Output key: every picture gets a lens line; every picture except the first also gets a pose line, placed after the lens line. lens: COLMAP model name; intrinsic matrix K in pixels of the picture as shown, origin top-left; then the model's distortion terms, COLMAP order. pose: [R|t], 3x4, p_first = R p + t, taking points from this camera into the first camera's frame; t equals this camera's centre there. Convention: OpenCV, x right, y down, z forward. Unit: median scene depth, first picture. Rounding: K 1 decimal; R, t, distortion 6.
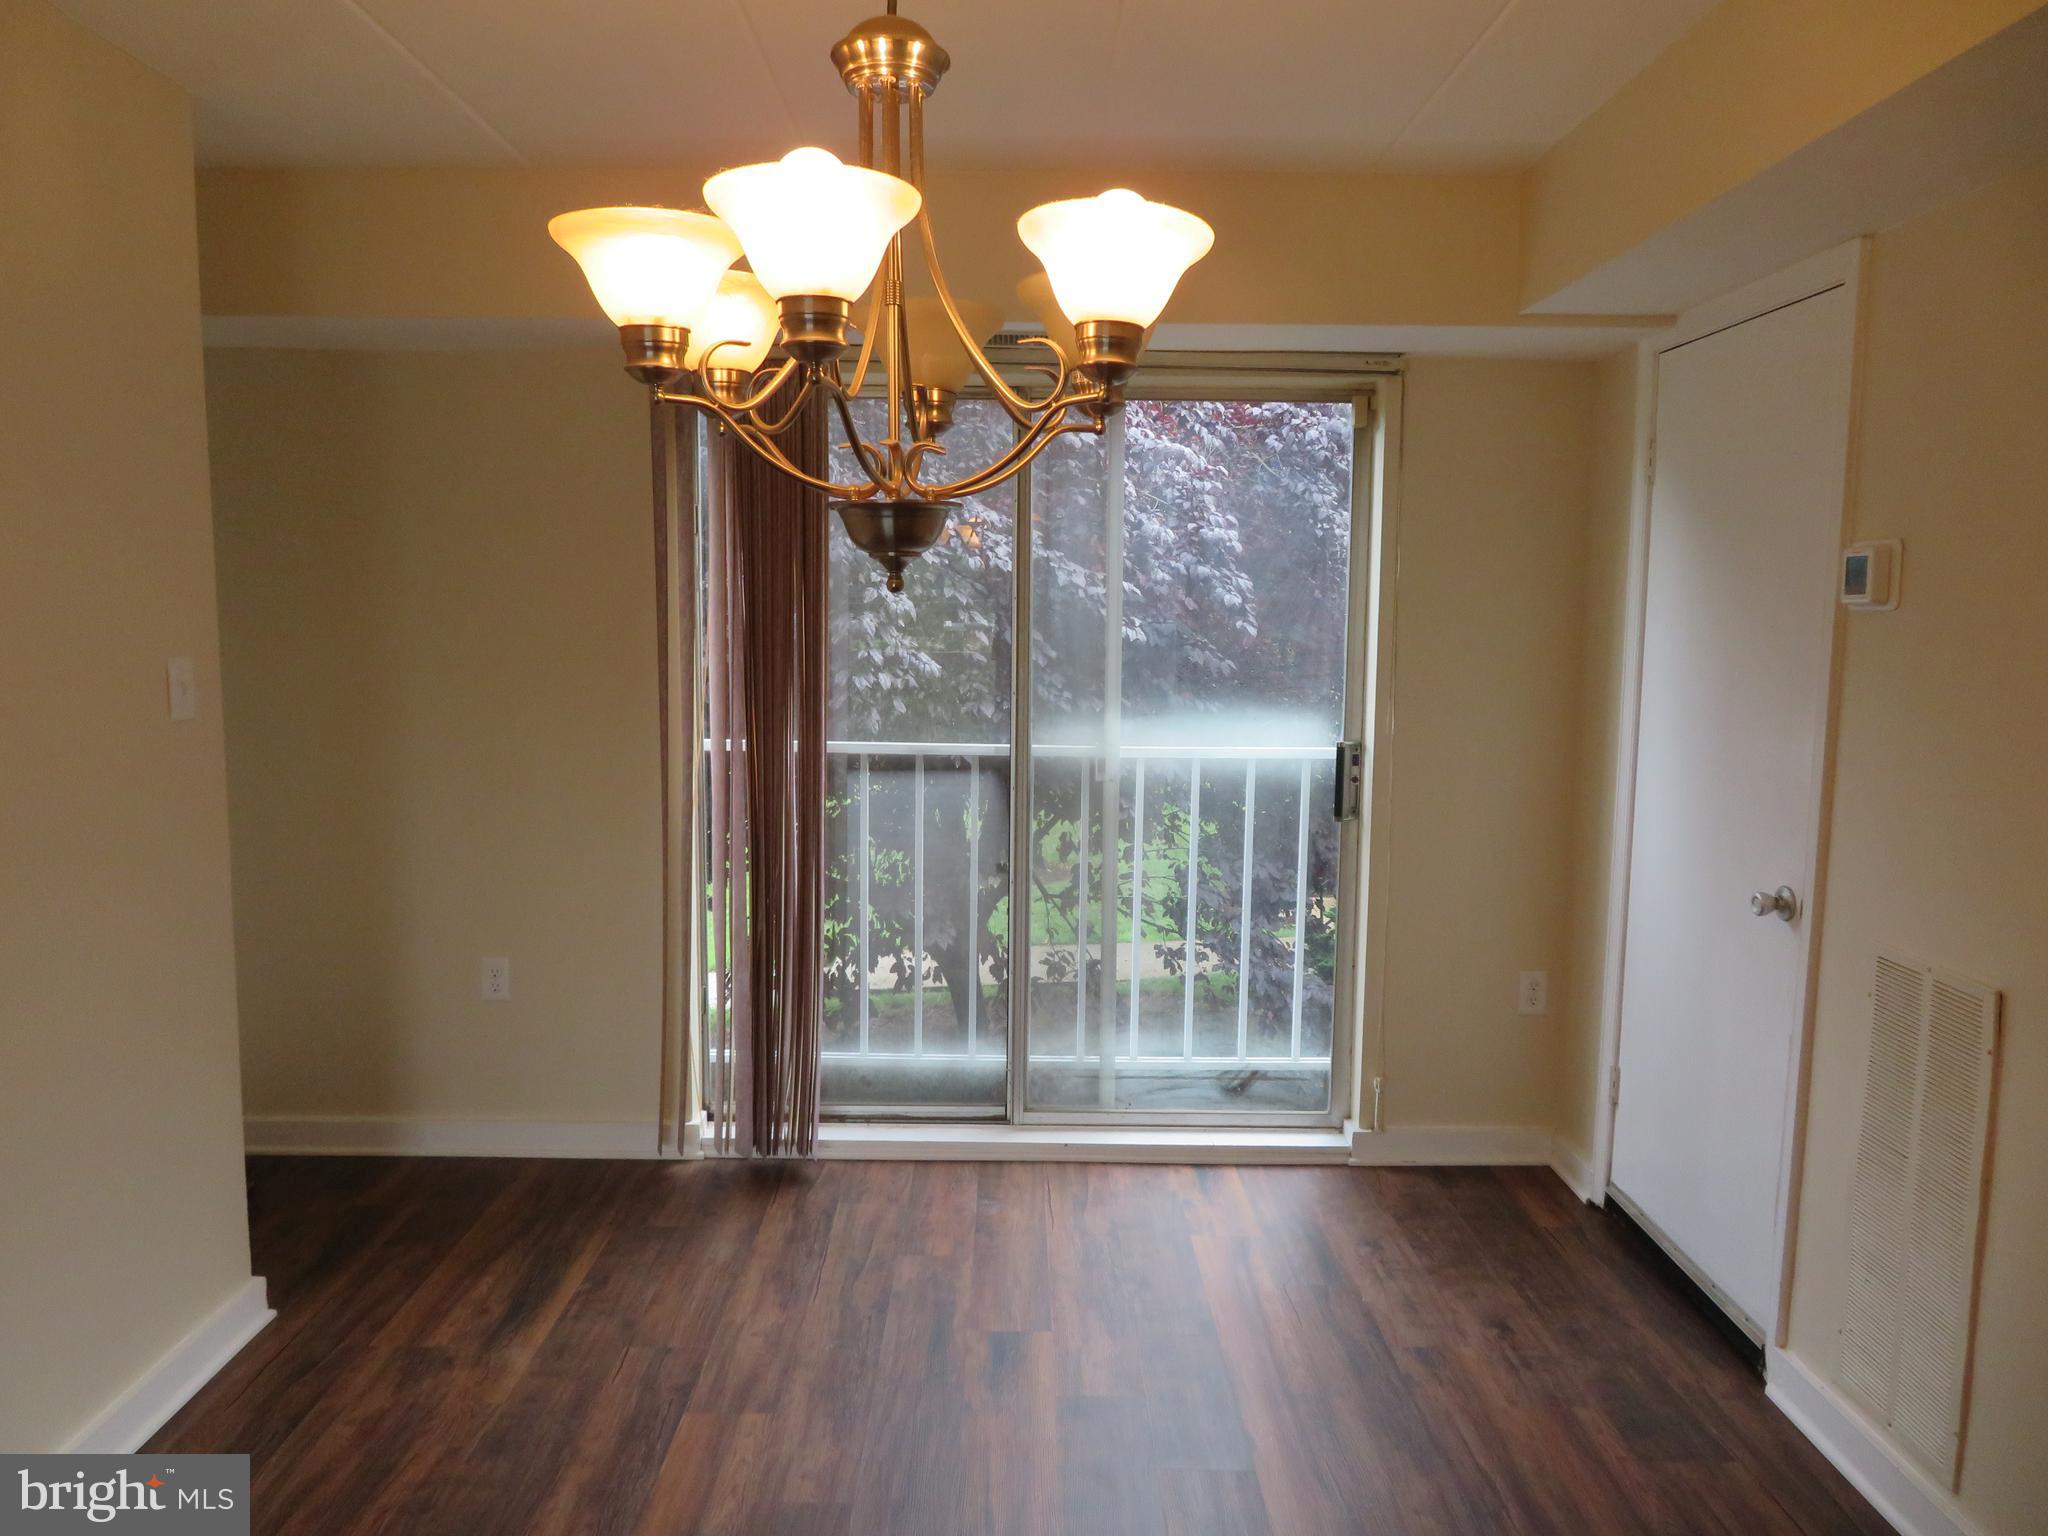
lens RADIAL K [[1462.3, 0, 1025.8], [0, 1462.3, 771.7], [0, 0, 1]] dist [-0.010278, 0.006625]
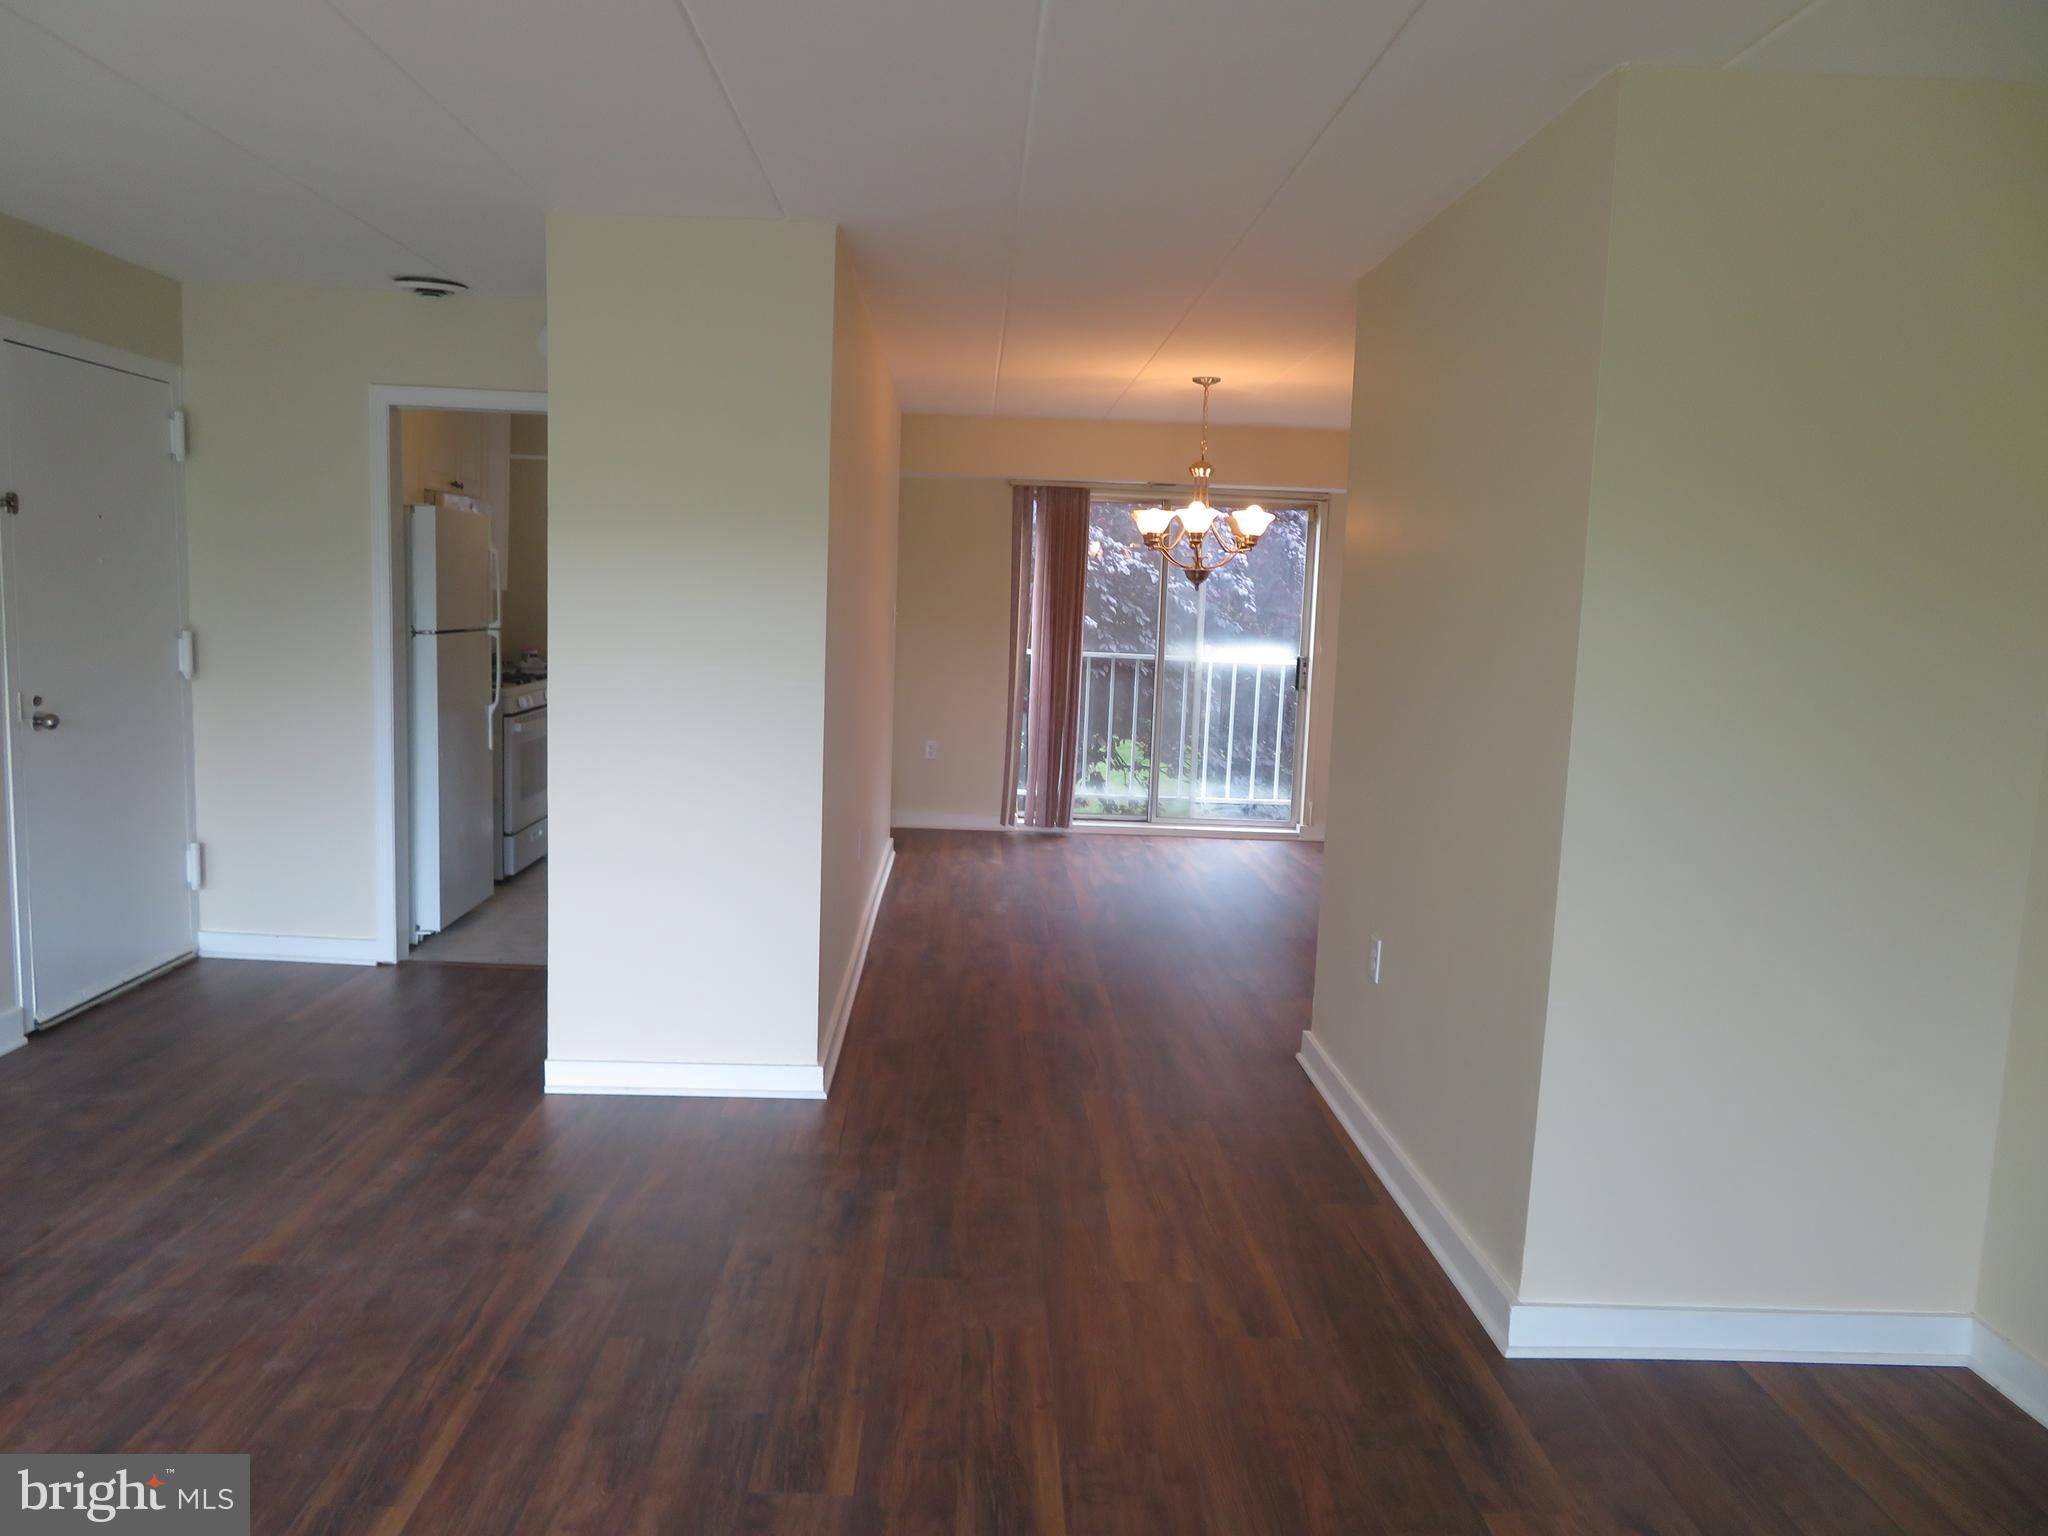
lens RADIAL K [[1462.3, 0, 1040.4], [0, 1462.3, 771.2], [0, 0, 1]] dist [-0.010278, 0.006625]
pose [[0.999053, 0.022418, 0.037302, -0.320238], [-0.022798, 0.999692, 0.009792, 0.172102], [-0.037071, -0.010633, 0.999256, -1.508978]]
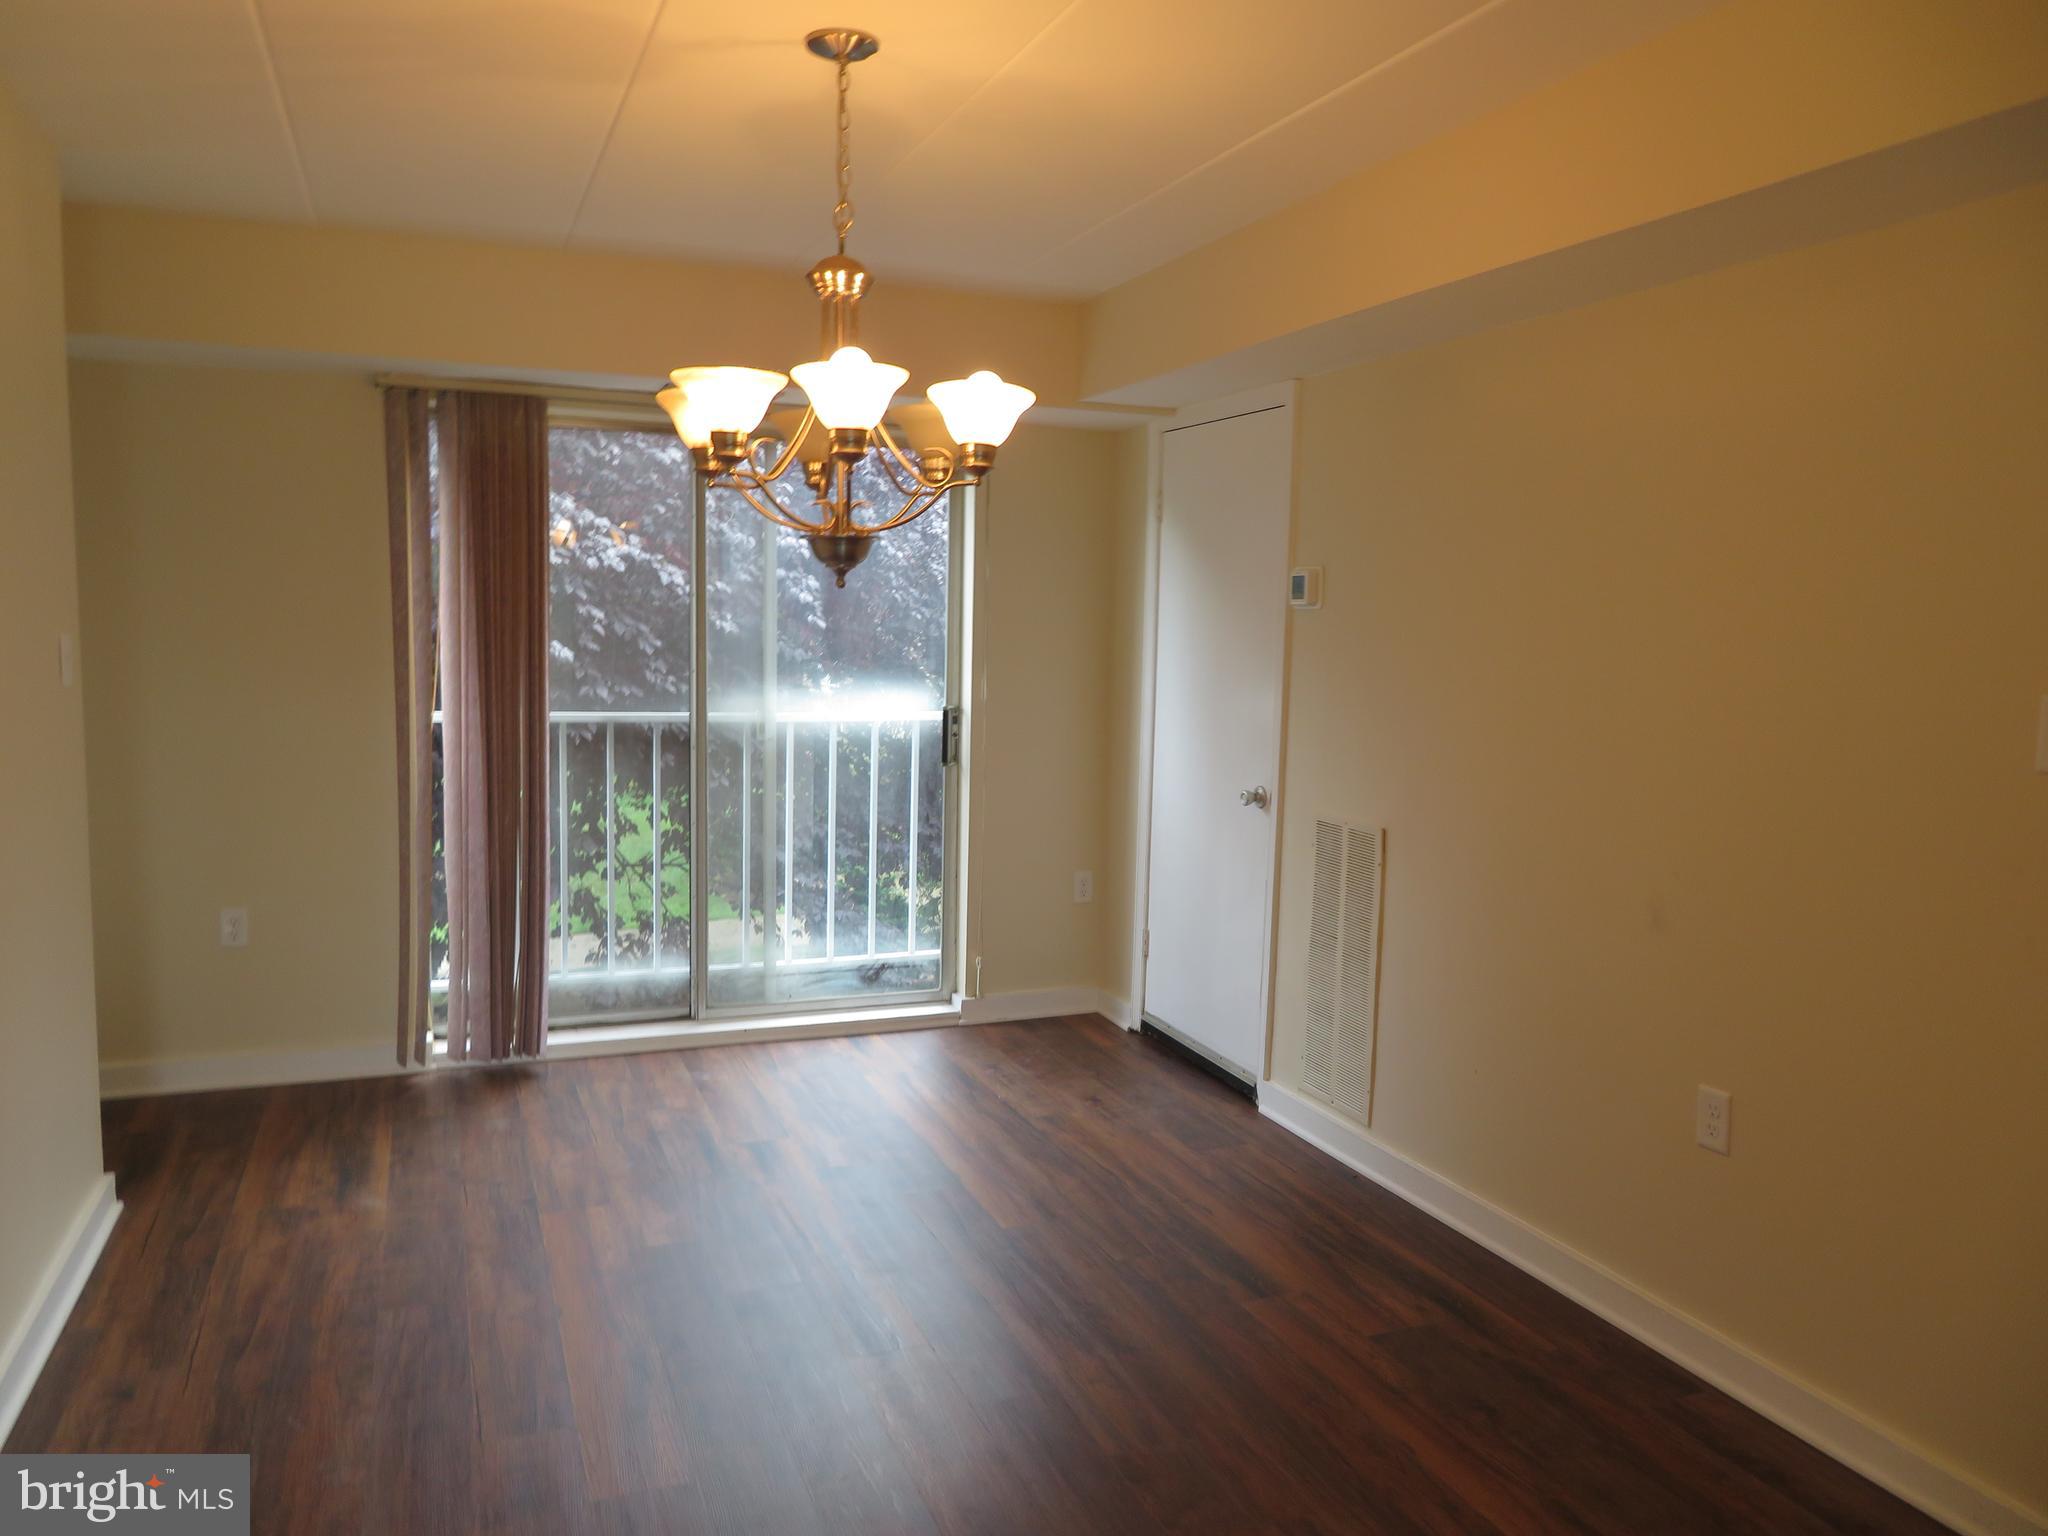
lens RADIAL K [[1462.3, 0, 1024.2], [0, 1462.3, 769.1], [0, 0, 1]] dist [-0.010278, 0.006625]
pose [[0.930118, -0.028701, 0.366138, -0.238580], [0.029729, 0.999554, 0.002833, 0.040878], [-0.366056, 0.008250, 0.930556, -0.302820]]
